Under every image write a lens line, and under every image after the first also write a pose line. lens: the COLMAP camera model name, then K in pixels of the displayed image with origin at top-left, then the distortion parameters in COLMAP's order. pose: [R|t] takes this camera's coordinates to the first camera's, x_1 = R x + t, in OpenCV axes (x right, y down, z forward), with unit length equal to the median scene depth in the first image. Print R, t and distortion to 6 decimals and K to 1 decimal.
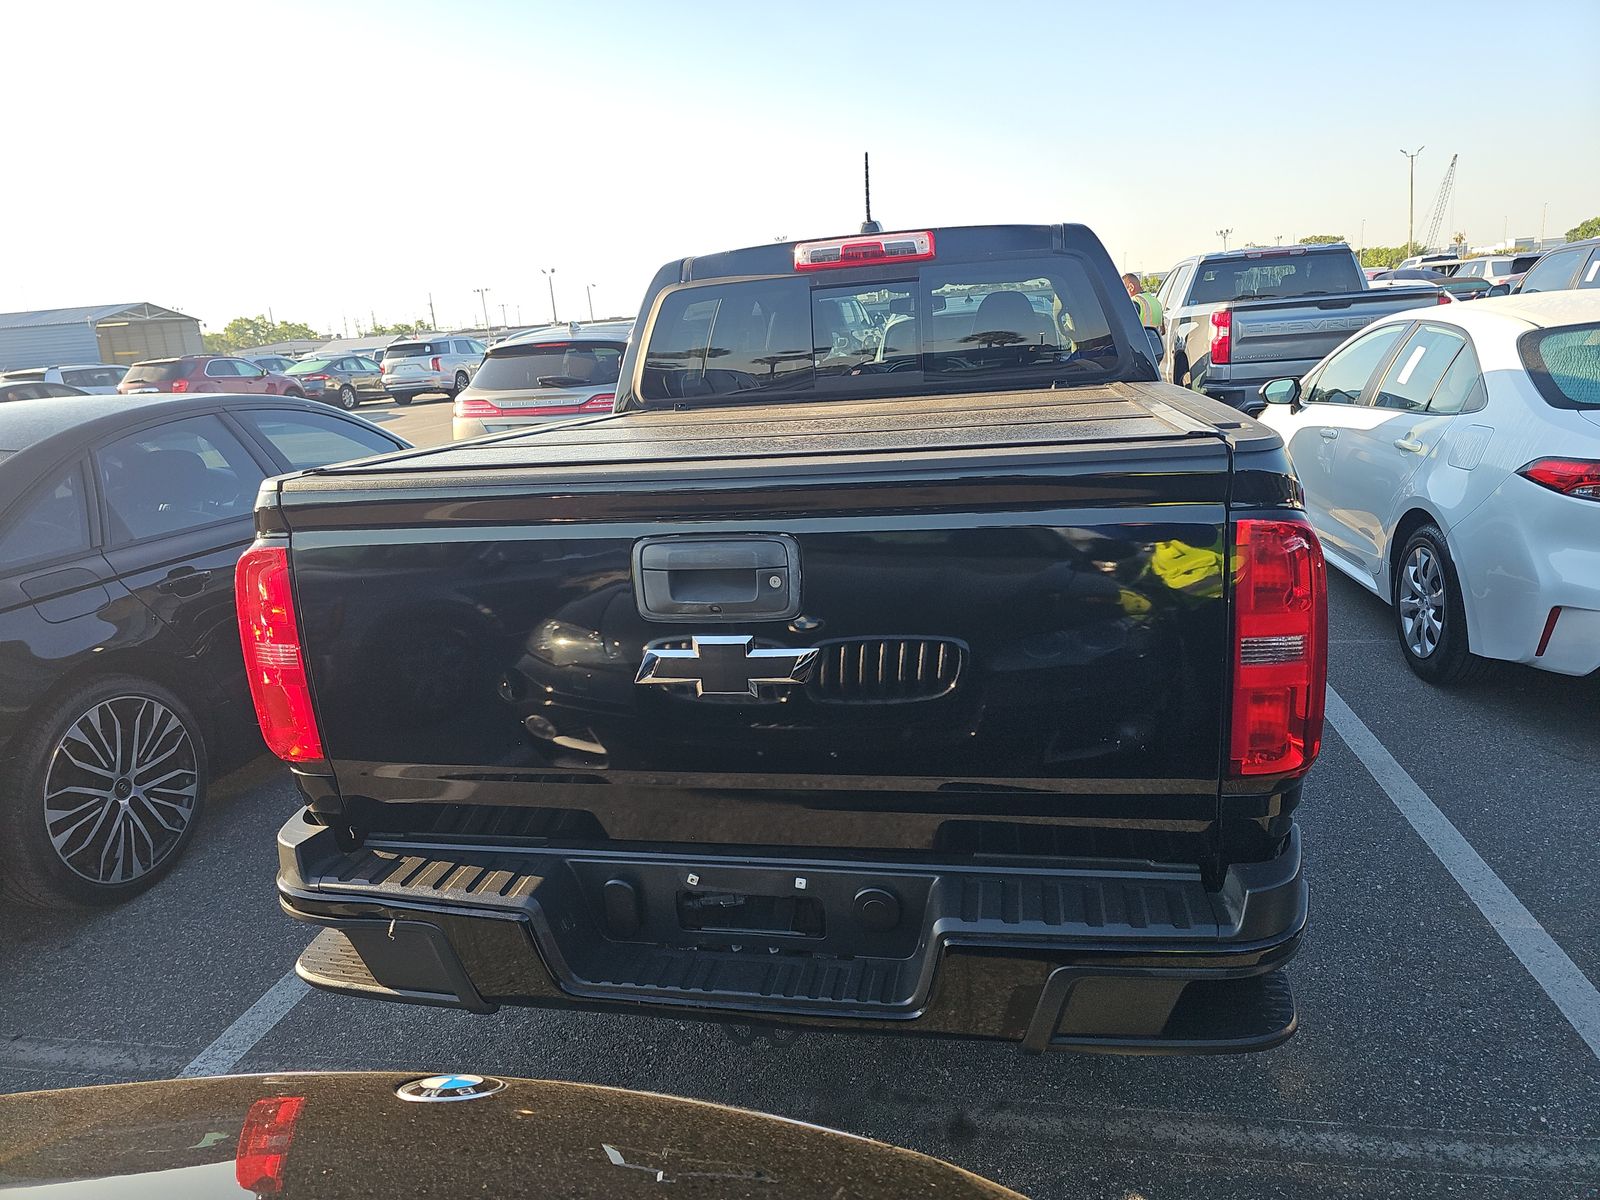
lens RADIAL K [[1041.0, 0, 800.0], [0, 1041.0, 600.0], [0, 0, 1]] dist [0.023989, -0.000094]
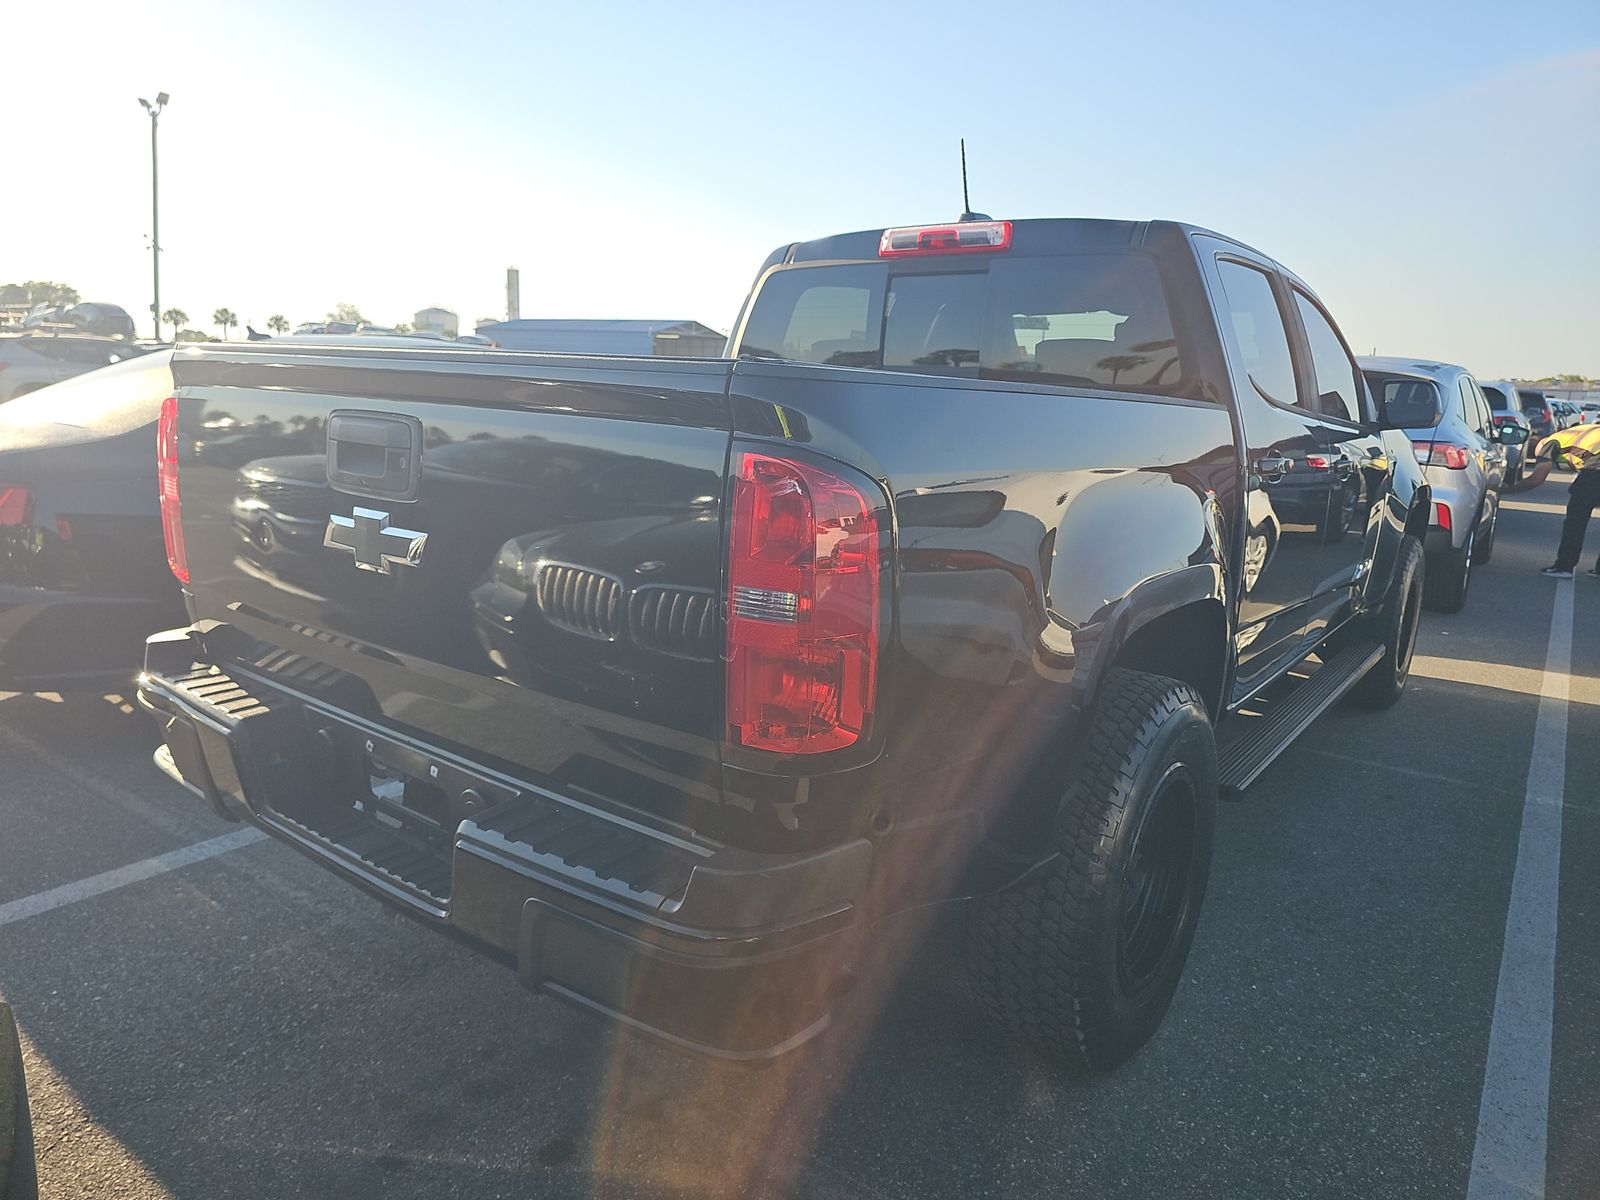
lens RADIAL K [[1081.9, 0, 800.0], [0, 1081.9, 600.0], [0, 0, 1]] dist [-0.010249, -0.001977]
pose [[0.893033, 0.186872, -0.409353, 0.426795], [-0.208730, 0.977933, -0.008927, 0.022619], [0.398652, 0.093417, 0.912332, 0.087277]]
